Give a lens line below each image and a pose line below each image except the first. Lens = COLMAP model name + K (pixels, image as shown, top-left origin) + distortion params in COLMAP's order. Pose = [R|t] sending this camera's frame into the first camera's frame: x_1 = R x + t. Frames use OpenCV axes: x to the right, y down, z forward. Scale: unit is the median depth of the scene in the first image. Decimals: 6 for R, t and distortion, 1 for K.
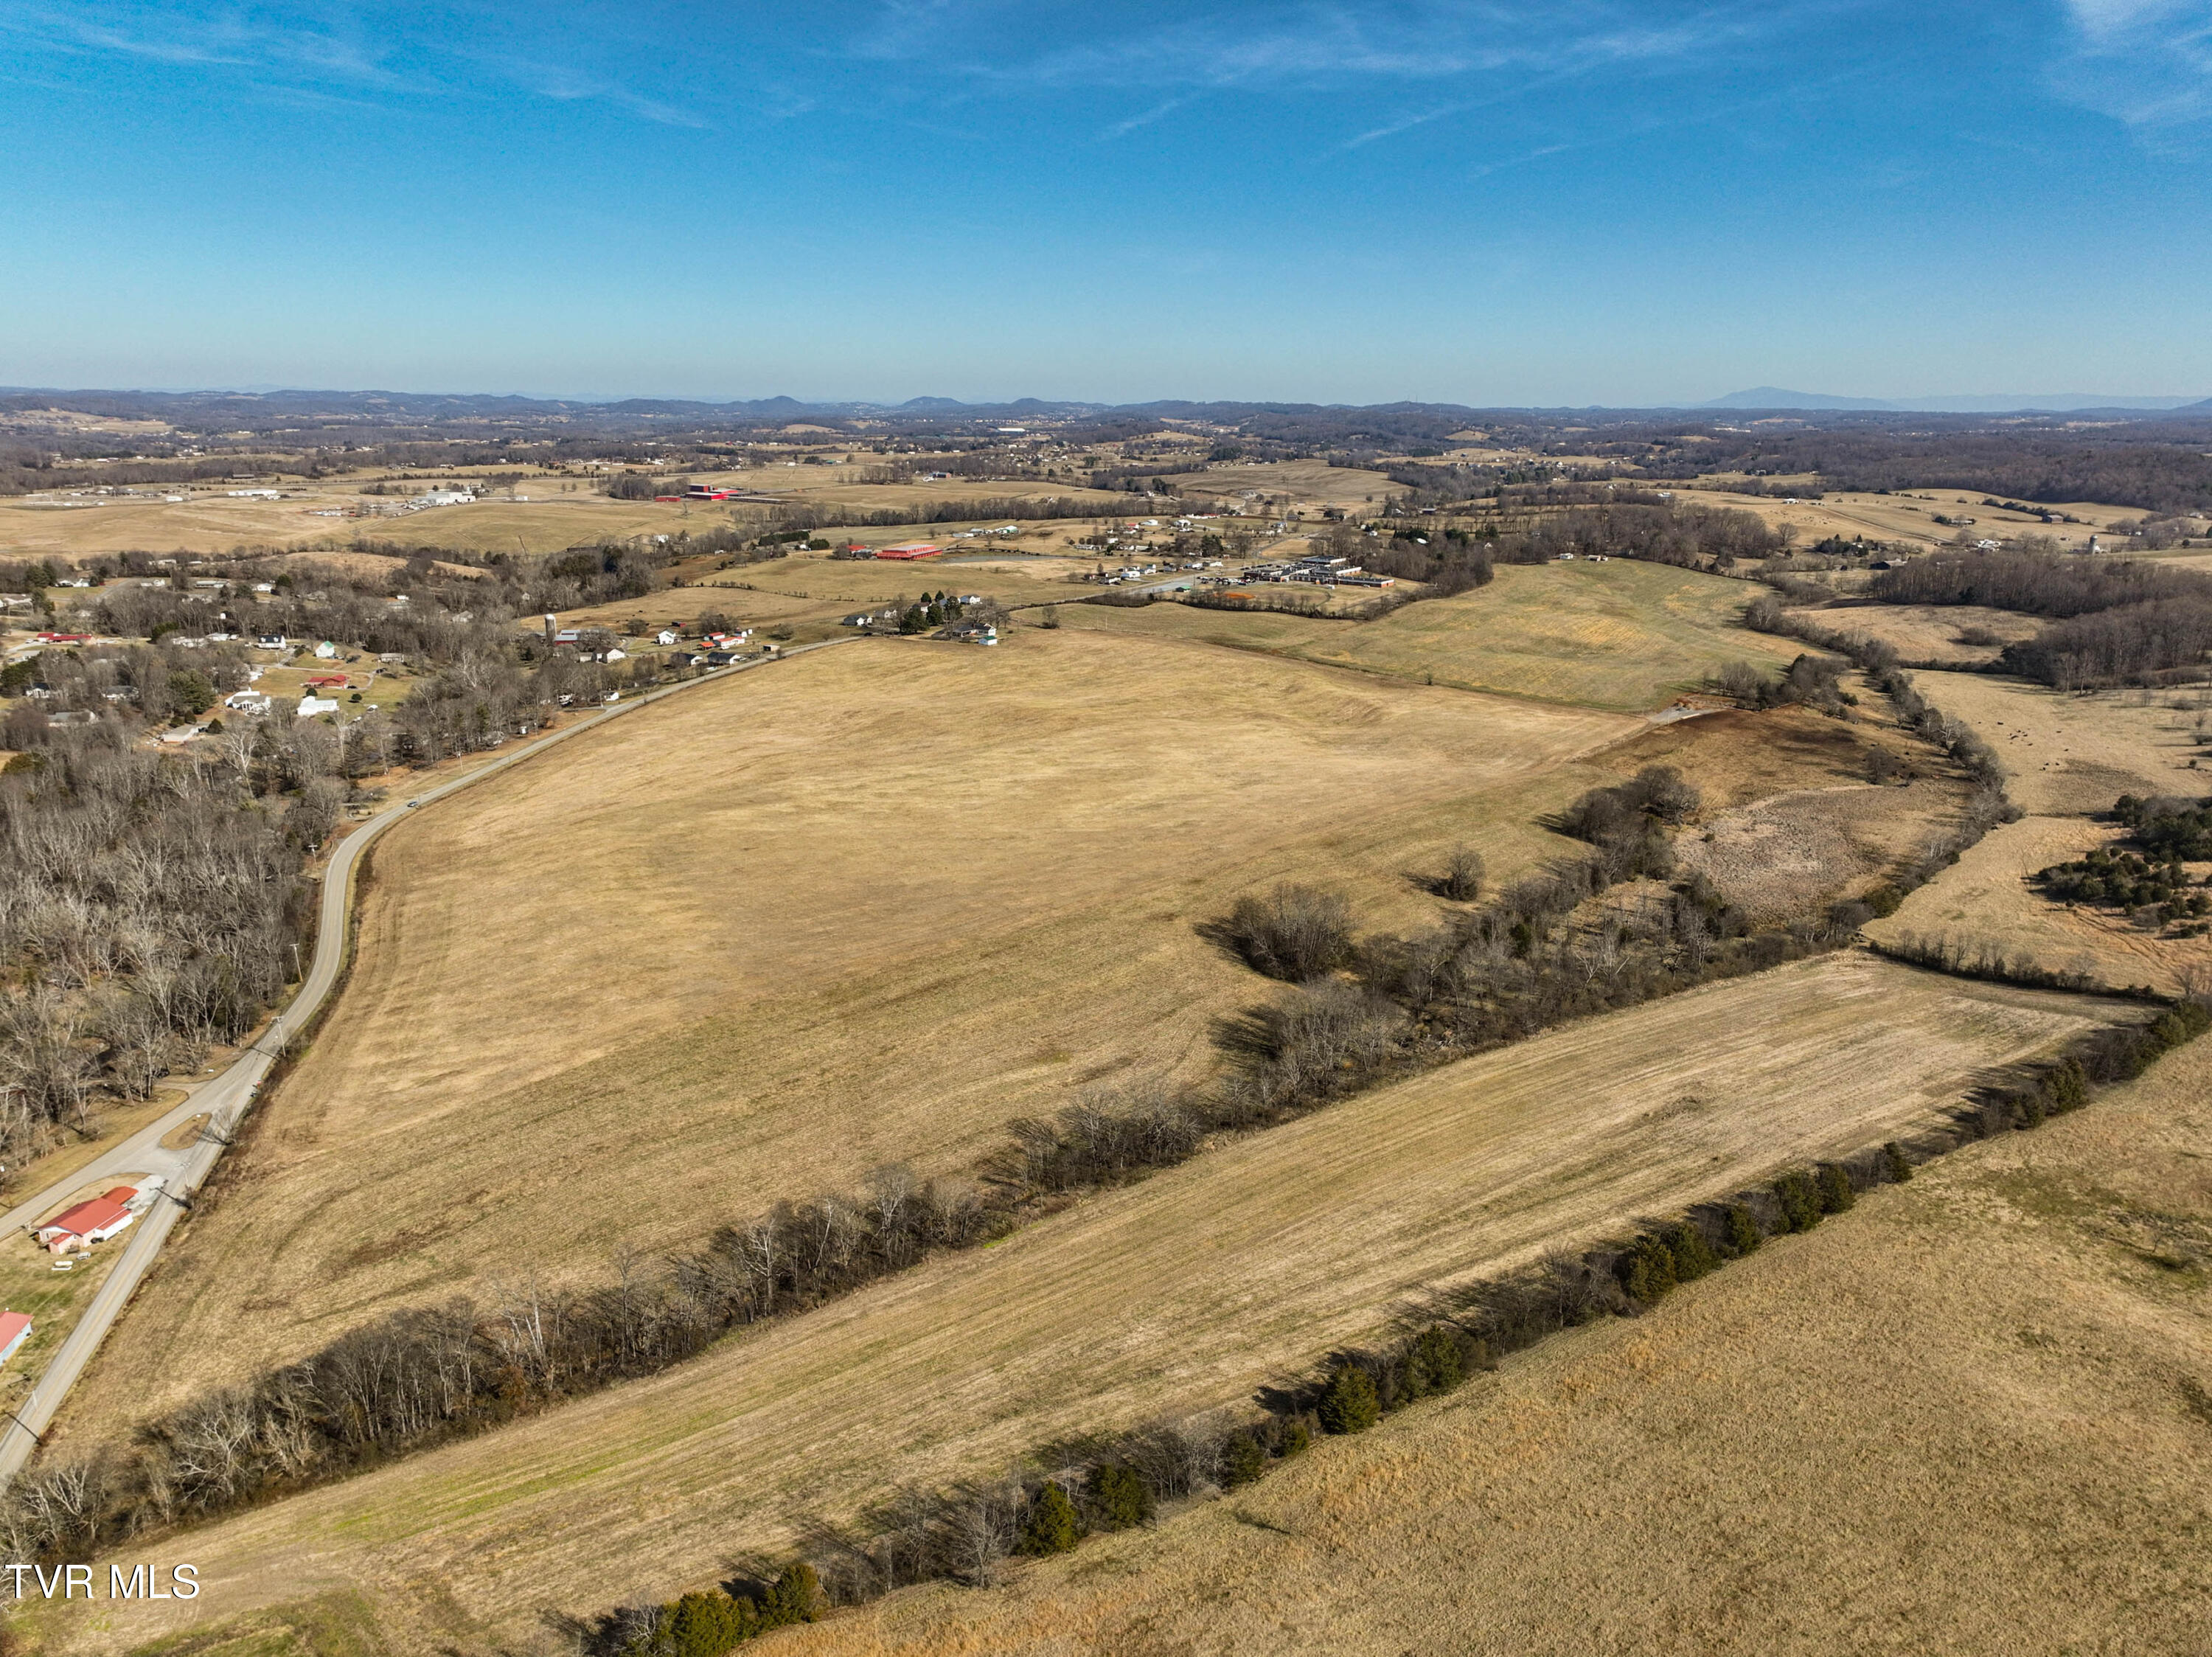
lens RADIAL K [[1550.1, 0, 1108.6], [0, 1550.1, 817.3], [0, 0, 1]] dist [-0.000100, 0.014436]
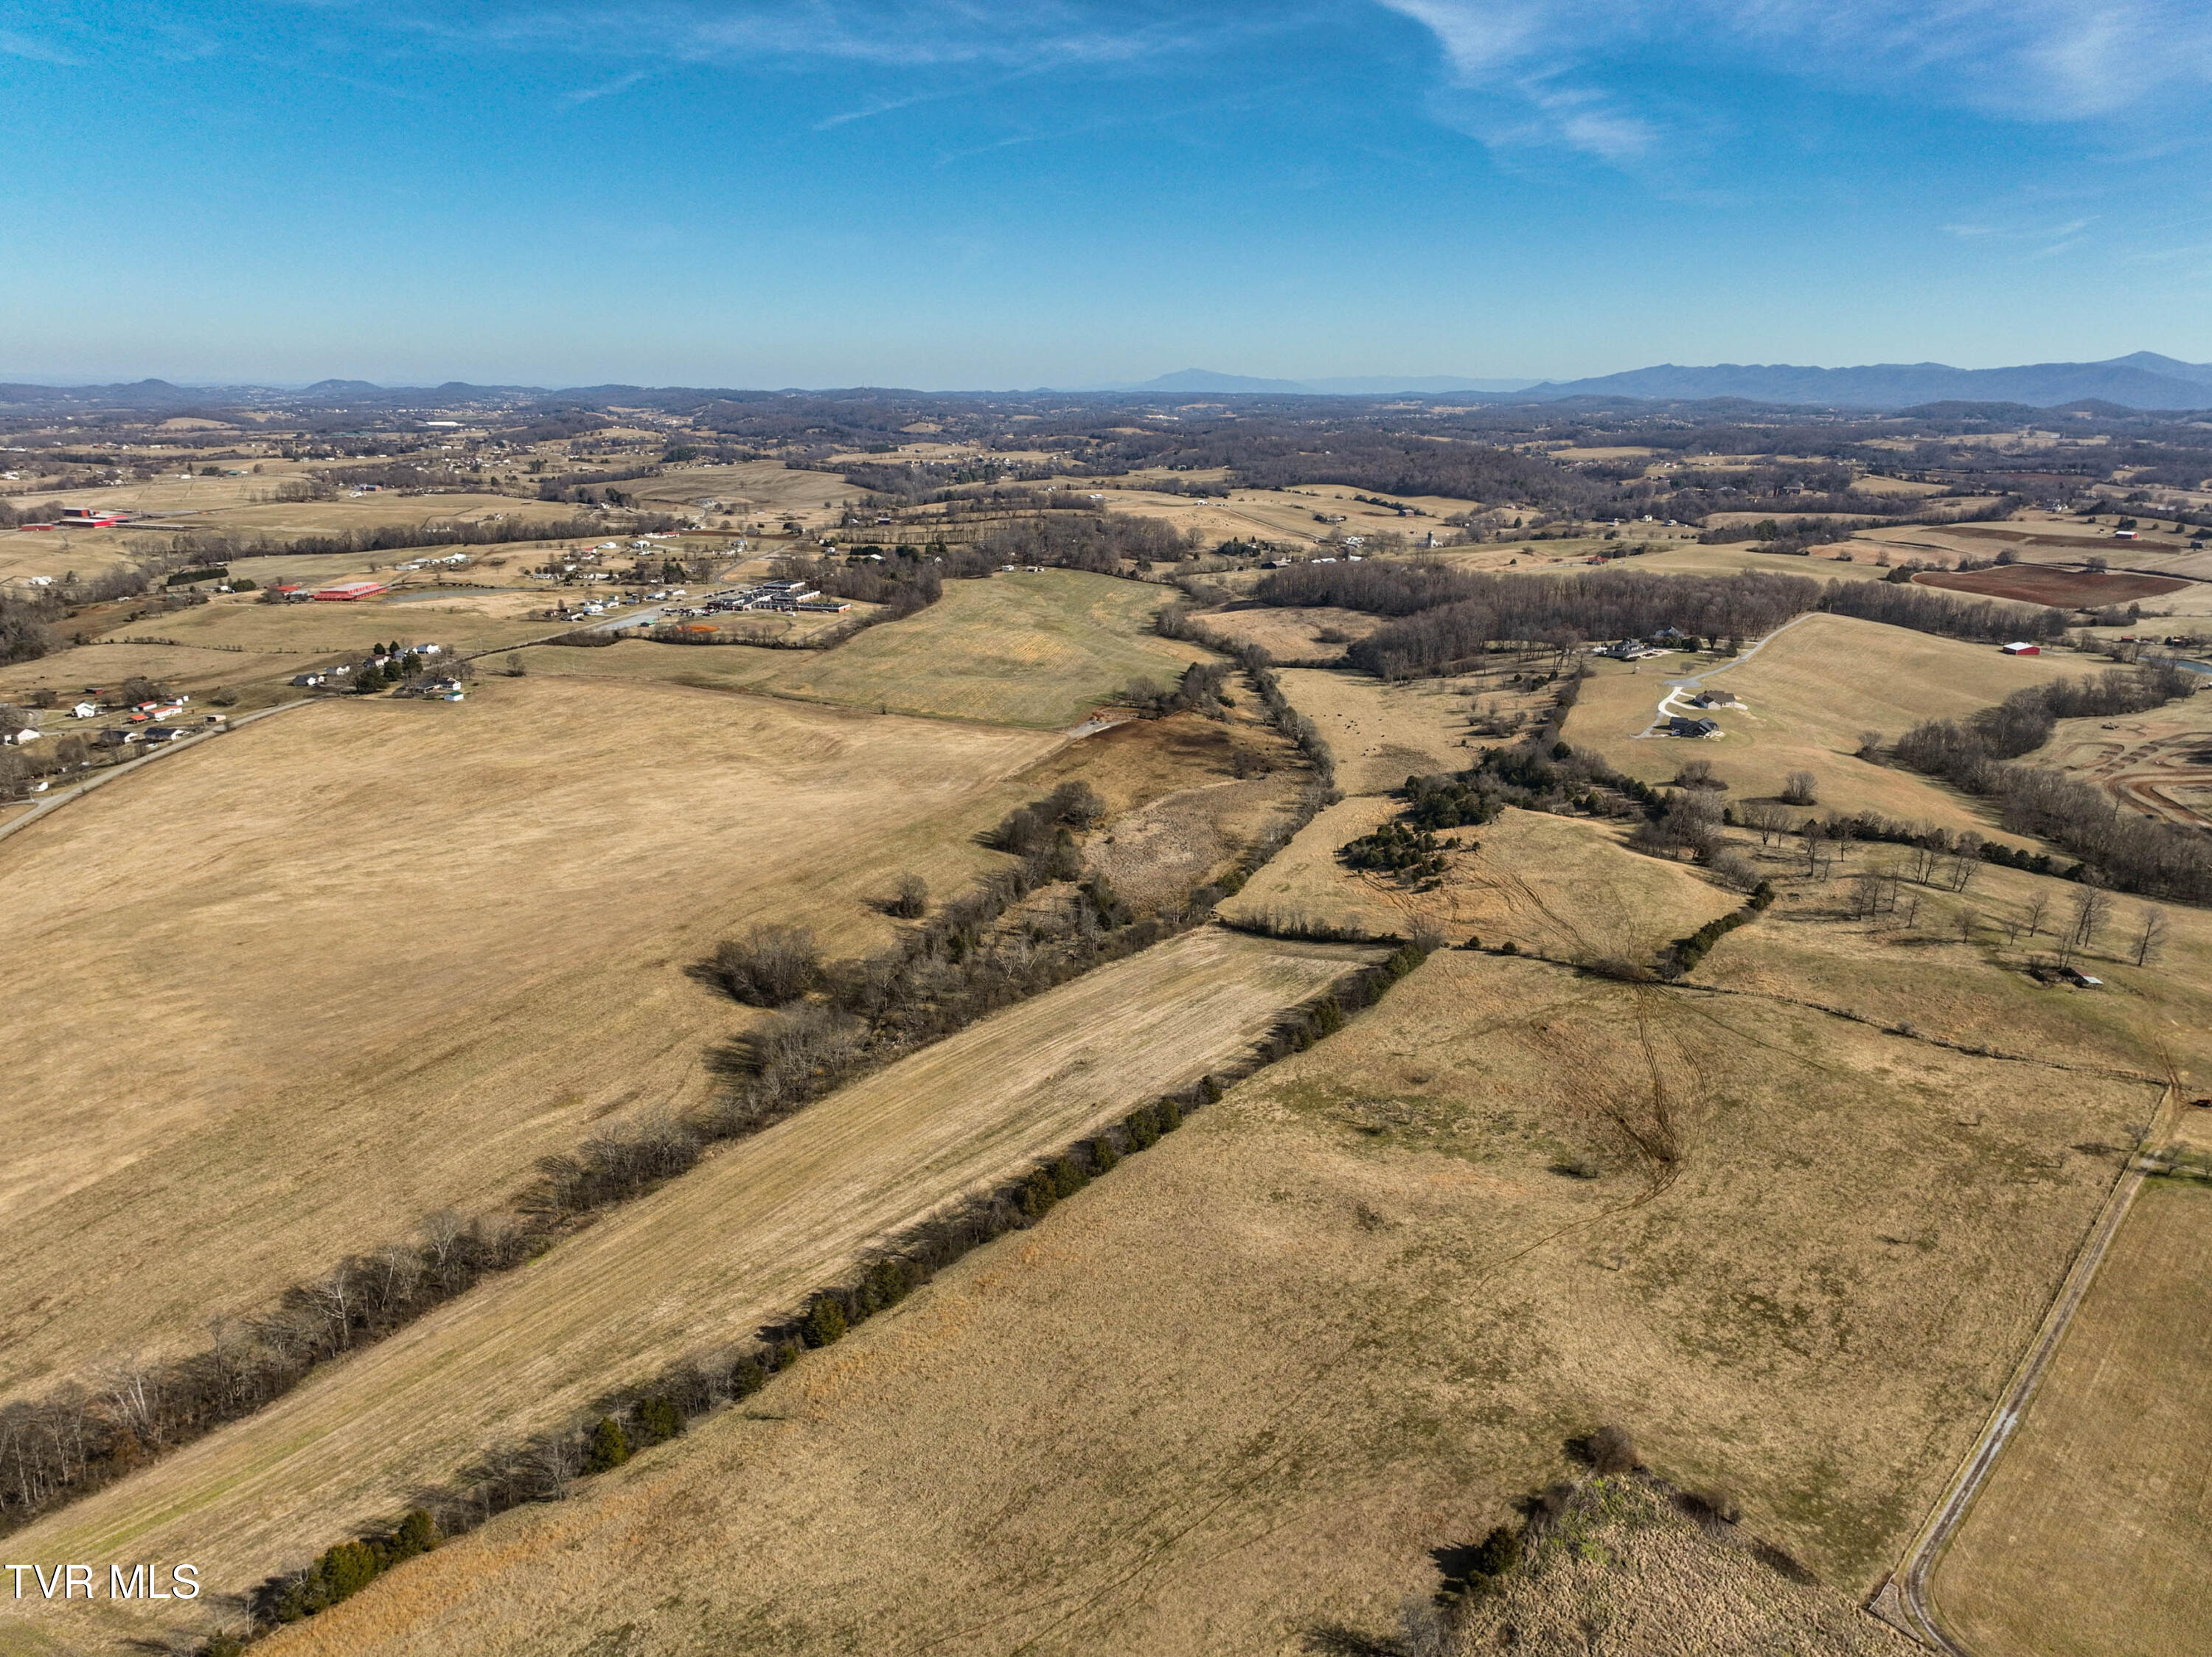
lens RADIAL K [[1550.1, 0, 1100.3], [0, 1550.1, 837.2], [0, 0, 1]] dist [-0.000100, 0.014436]
pose [[0.946294, -0.093685, 0.309435, 0.000517], [0.086271, 0.995562, 0.037589, -0.047369], [-0.311584, -0.008875, 0.950177, -0.214987]]
